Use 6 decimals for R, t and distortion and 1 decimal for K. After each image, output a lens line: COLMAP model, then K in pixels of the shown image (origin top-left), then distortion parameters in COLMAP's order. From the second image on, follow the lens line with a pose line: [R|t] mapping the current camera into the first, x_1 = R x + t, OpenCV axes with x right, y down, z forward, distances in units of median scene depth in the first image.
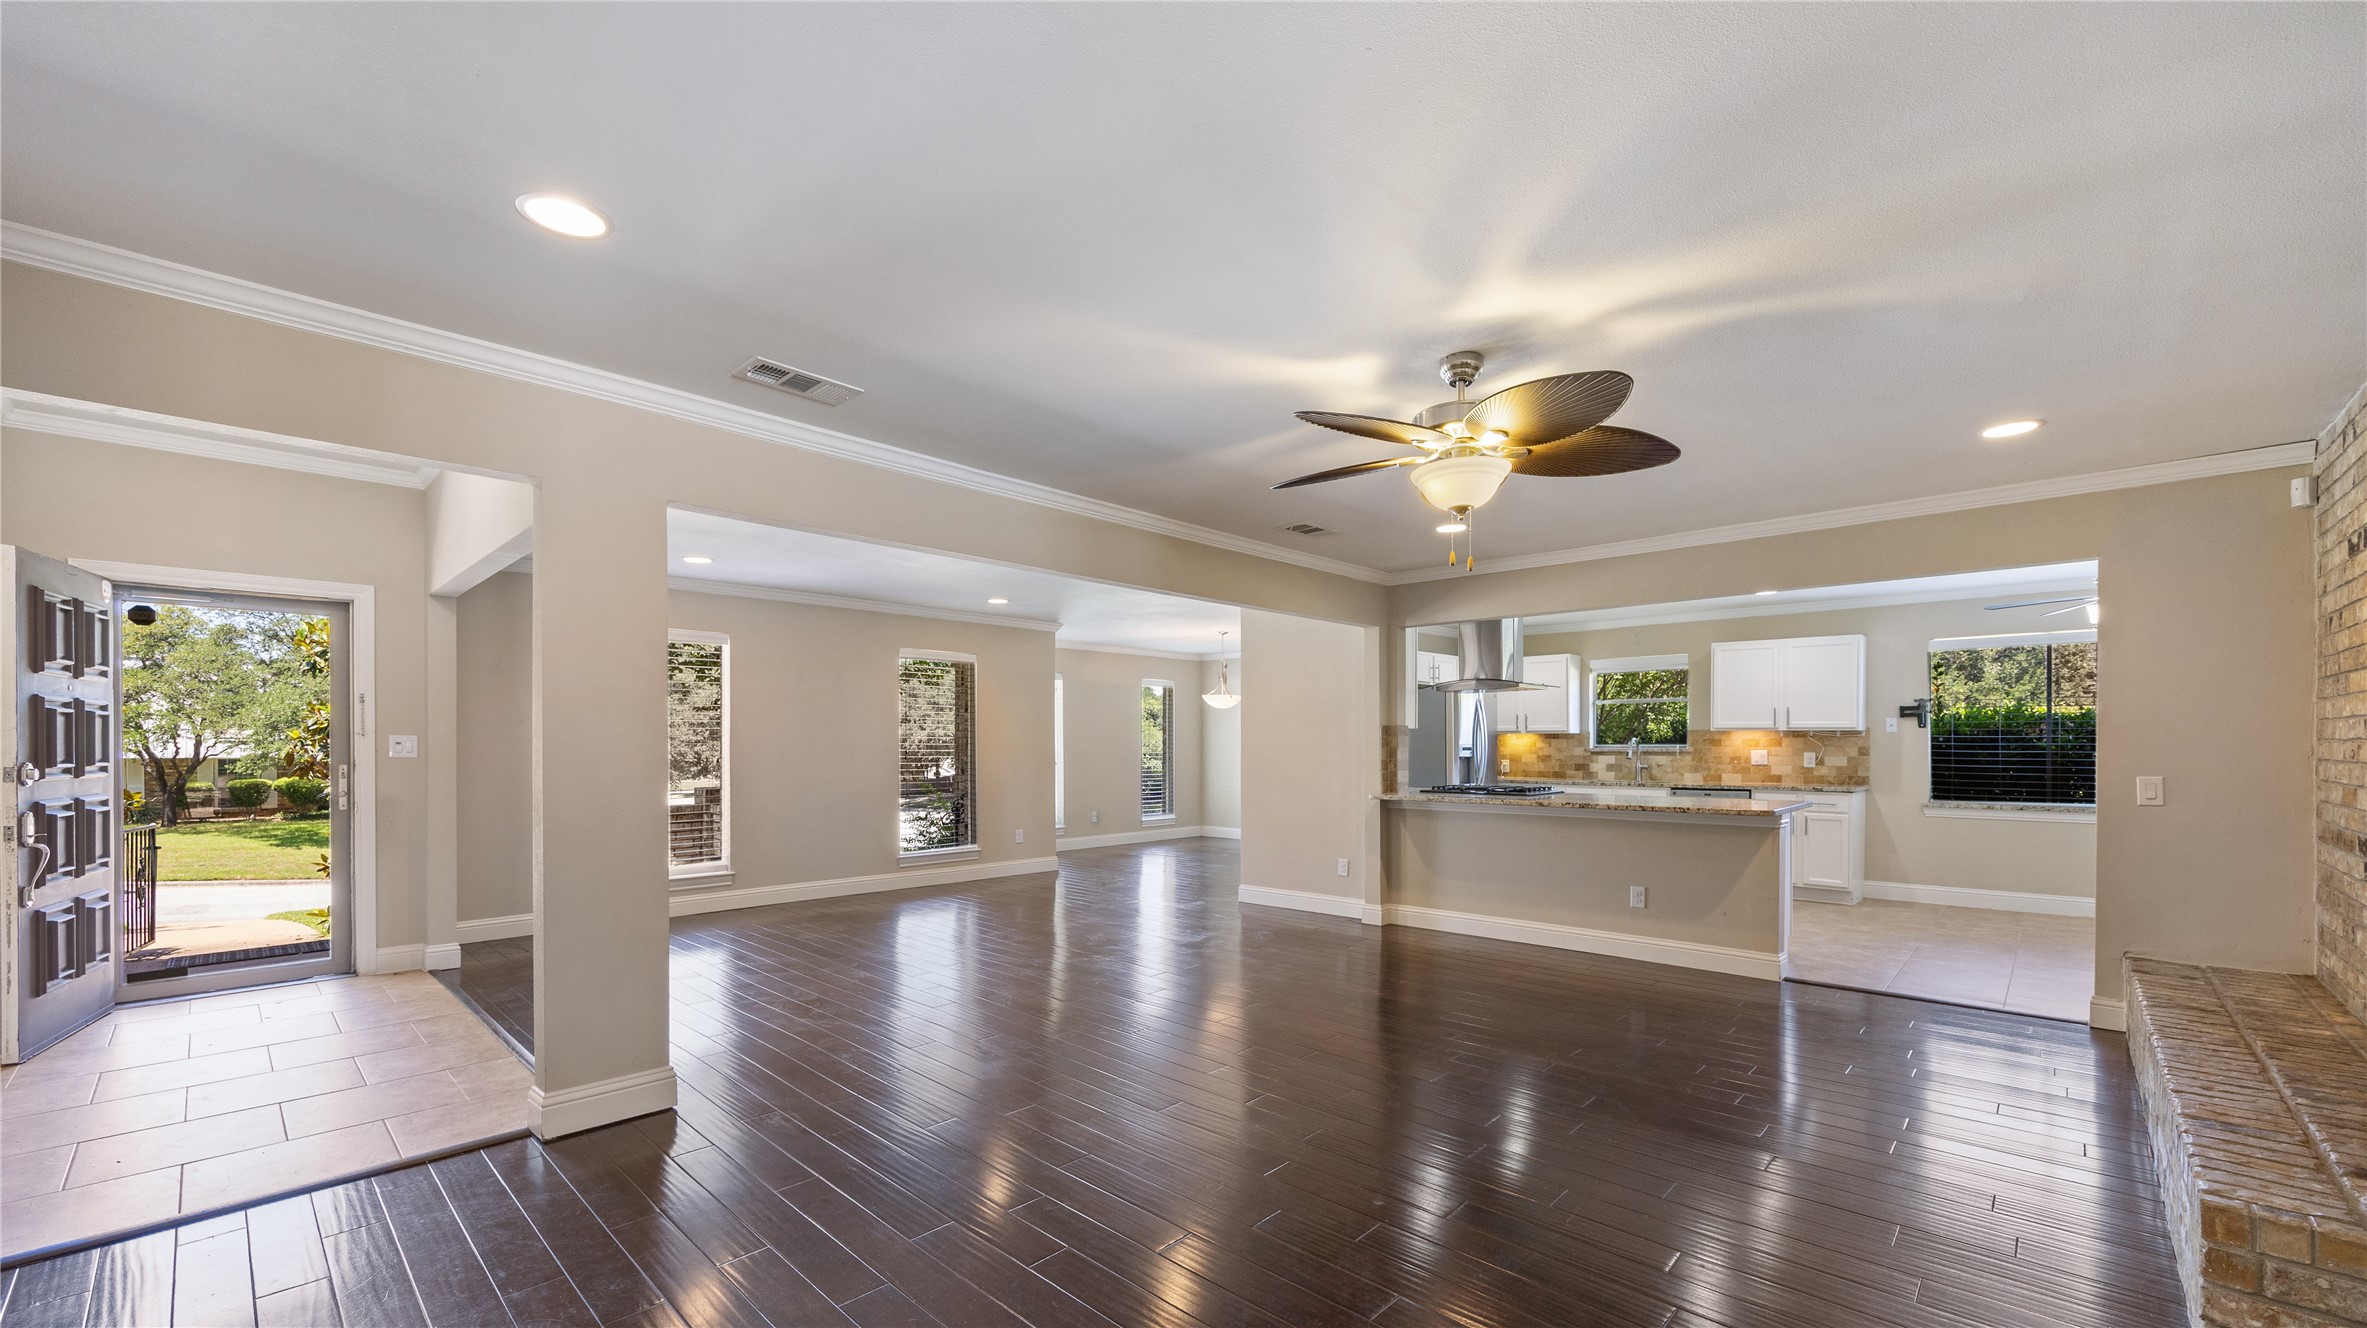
lens RADIAL K [[927.8, 0, 1194.5], [0, 927.8, 744.0], [0, 0, 1]] dist [-0.000712, 0.000176]
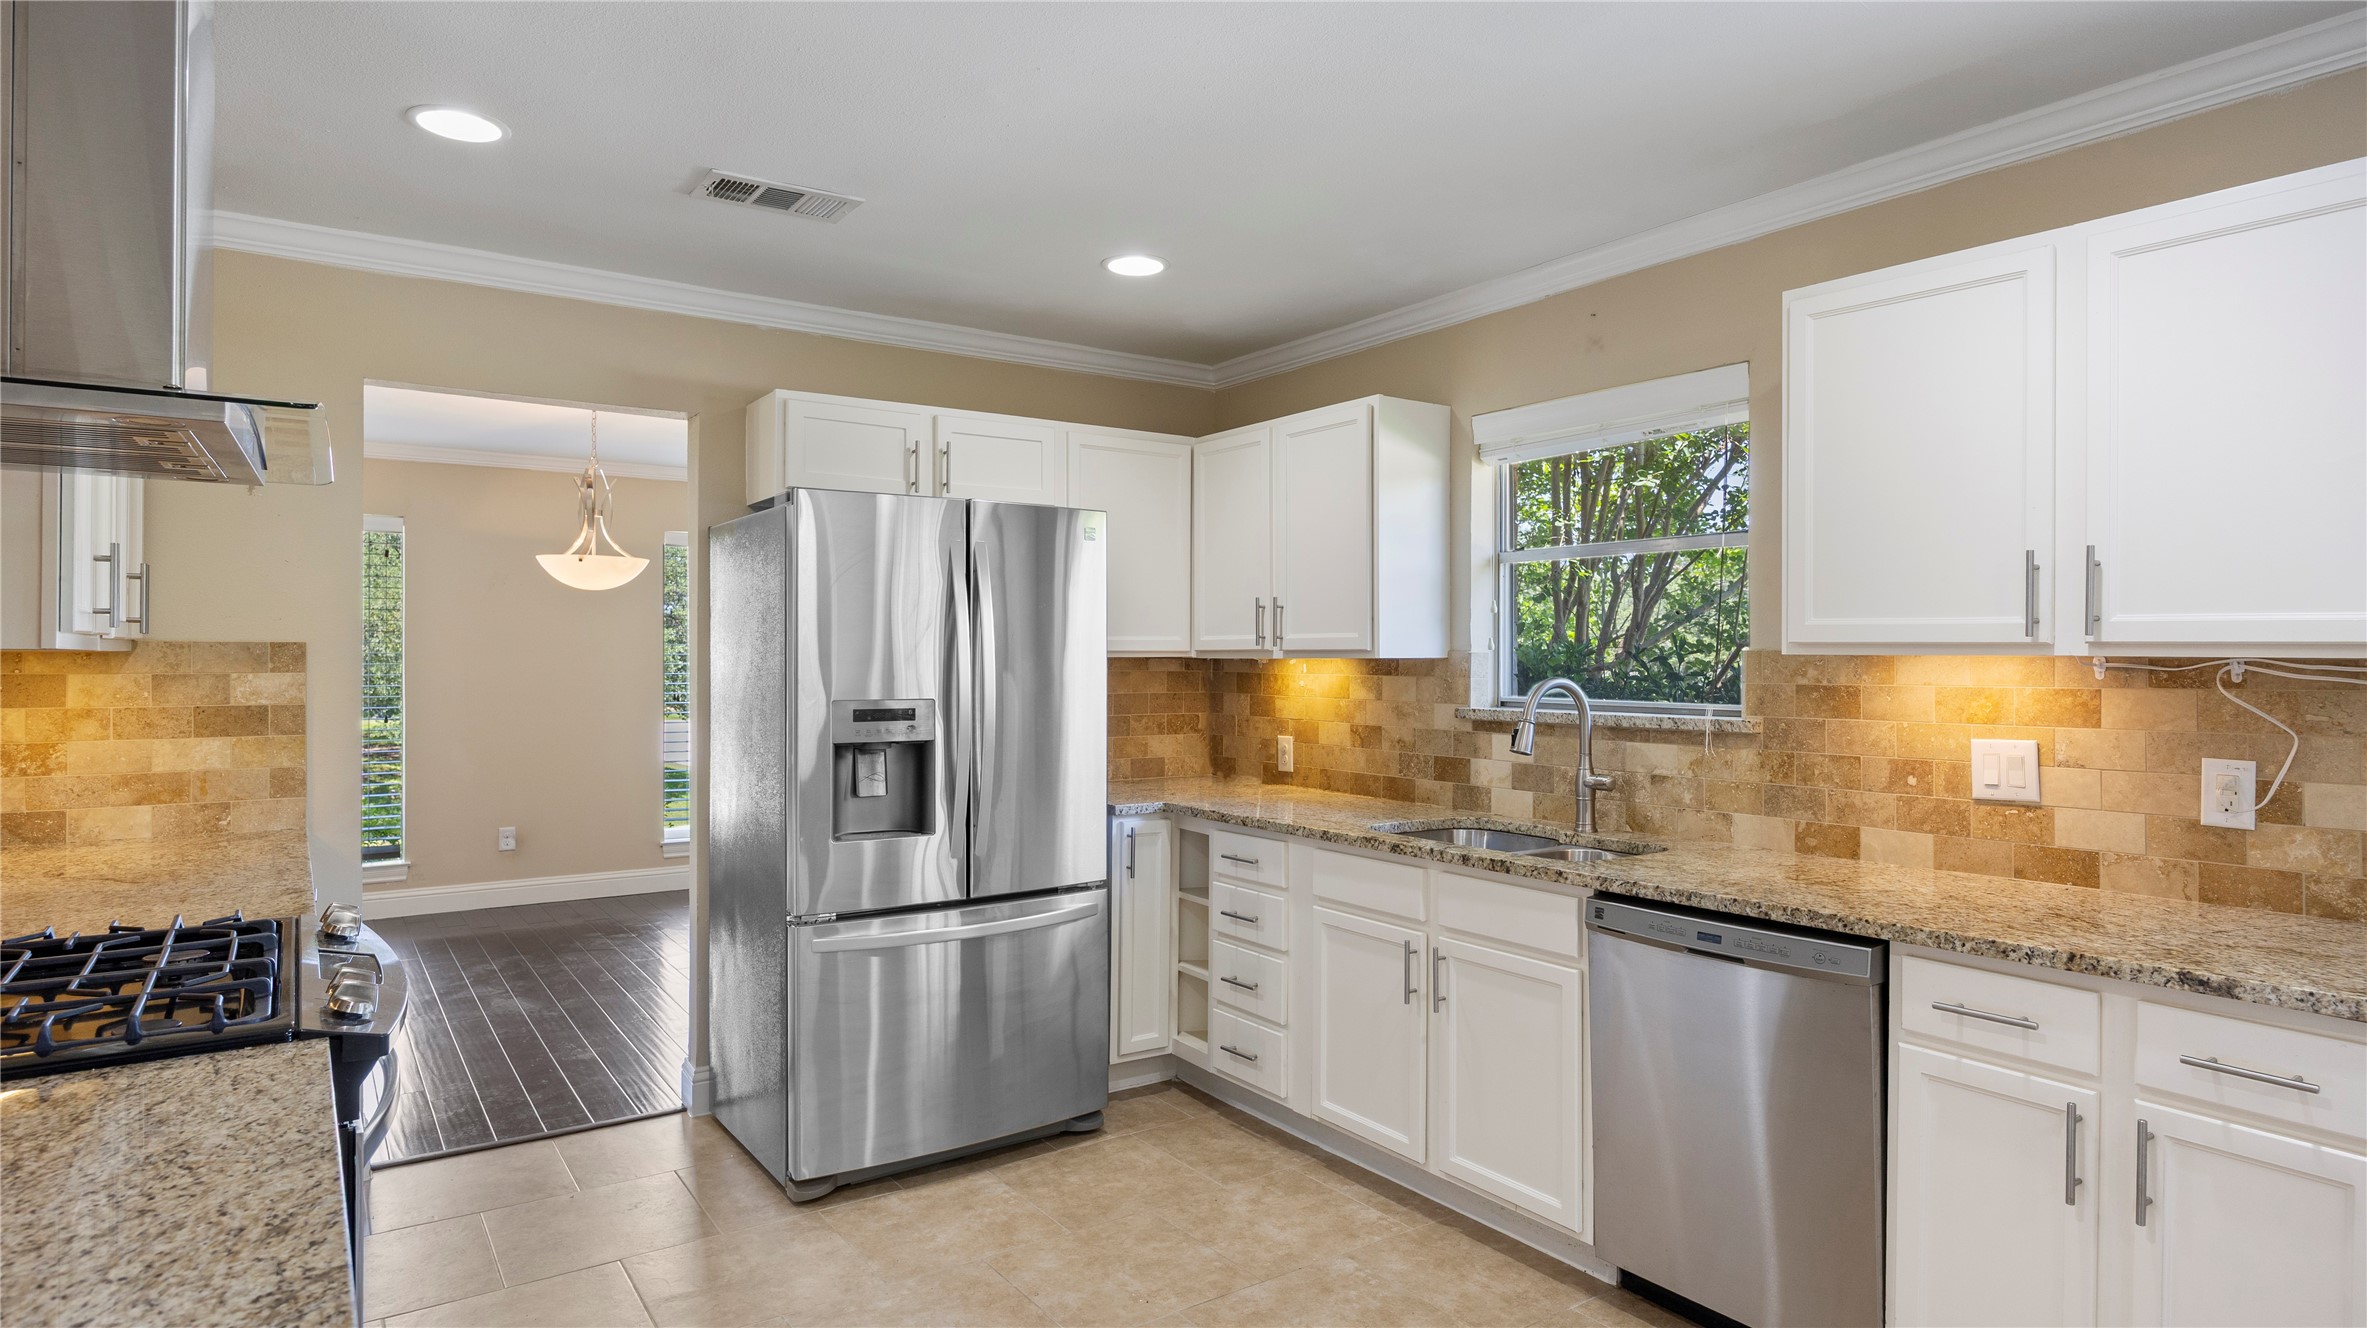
lens RADIAL K [[1303.8, 0, 1181.0], [0, 1303.8, 657.1], [0, 0, 1]] dist [0.001326, 0.000061]
pose [[0.974410, 0.000693, -0.224776, 0.458366], [0.000078, 0.999994, 0.003423, -0.014255], [0.224777, -0.003353, 0.974404, 0.603430]]
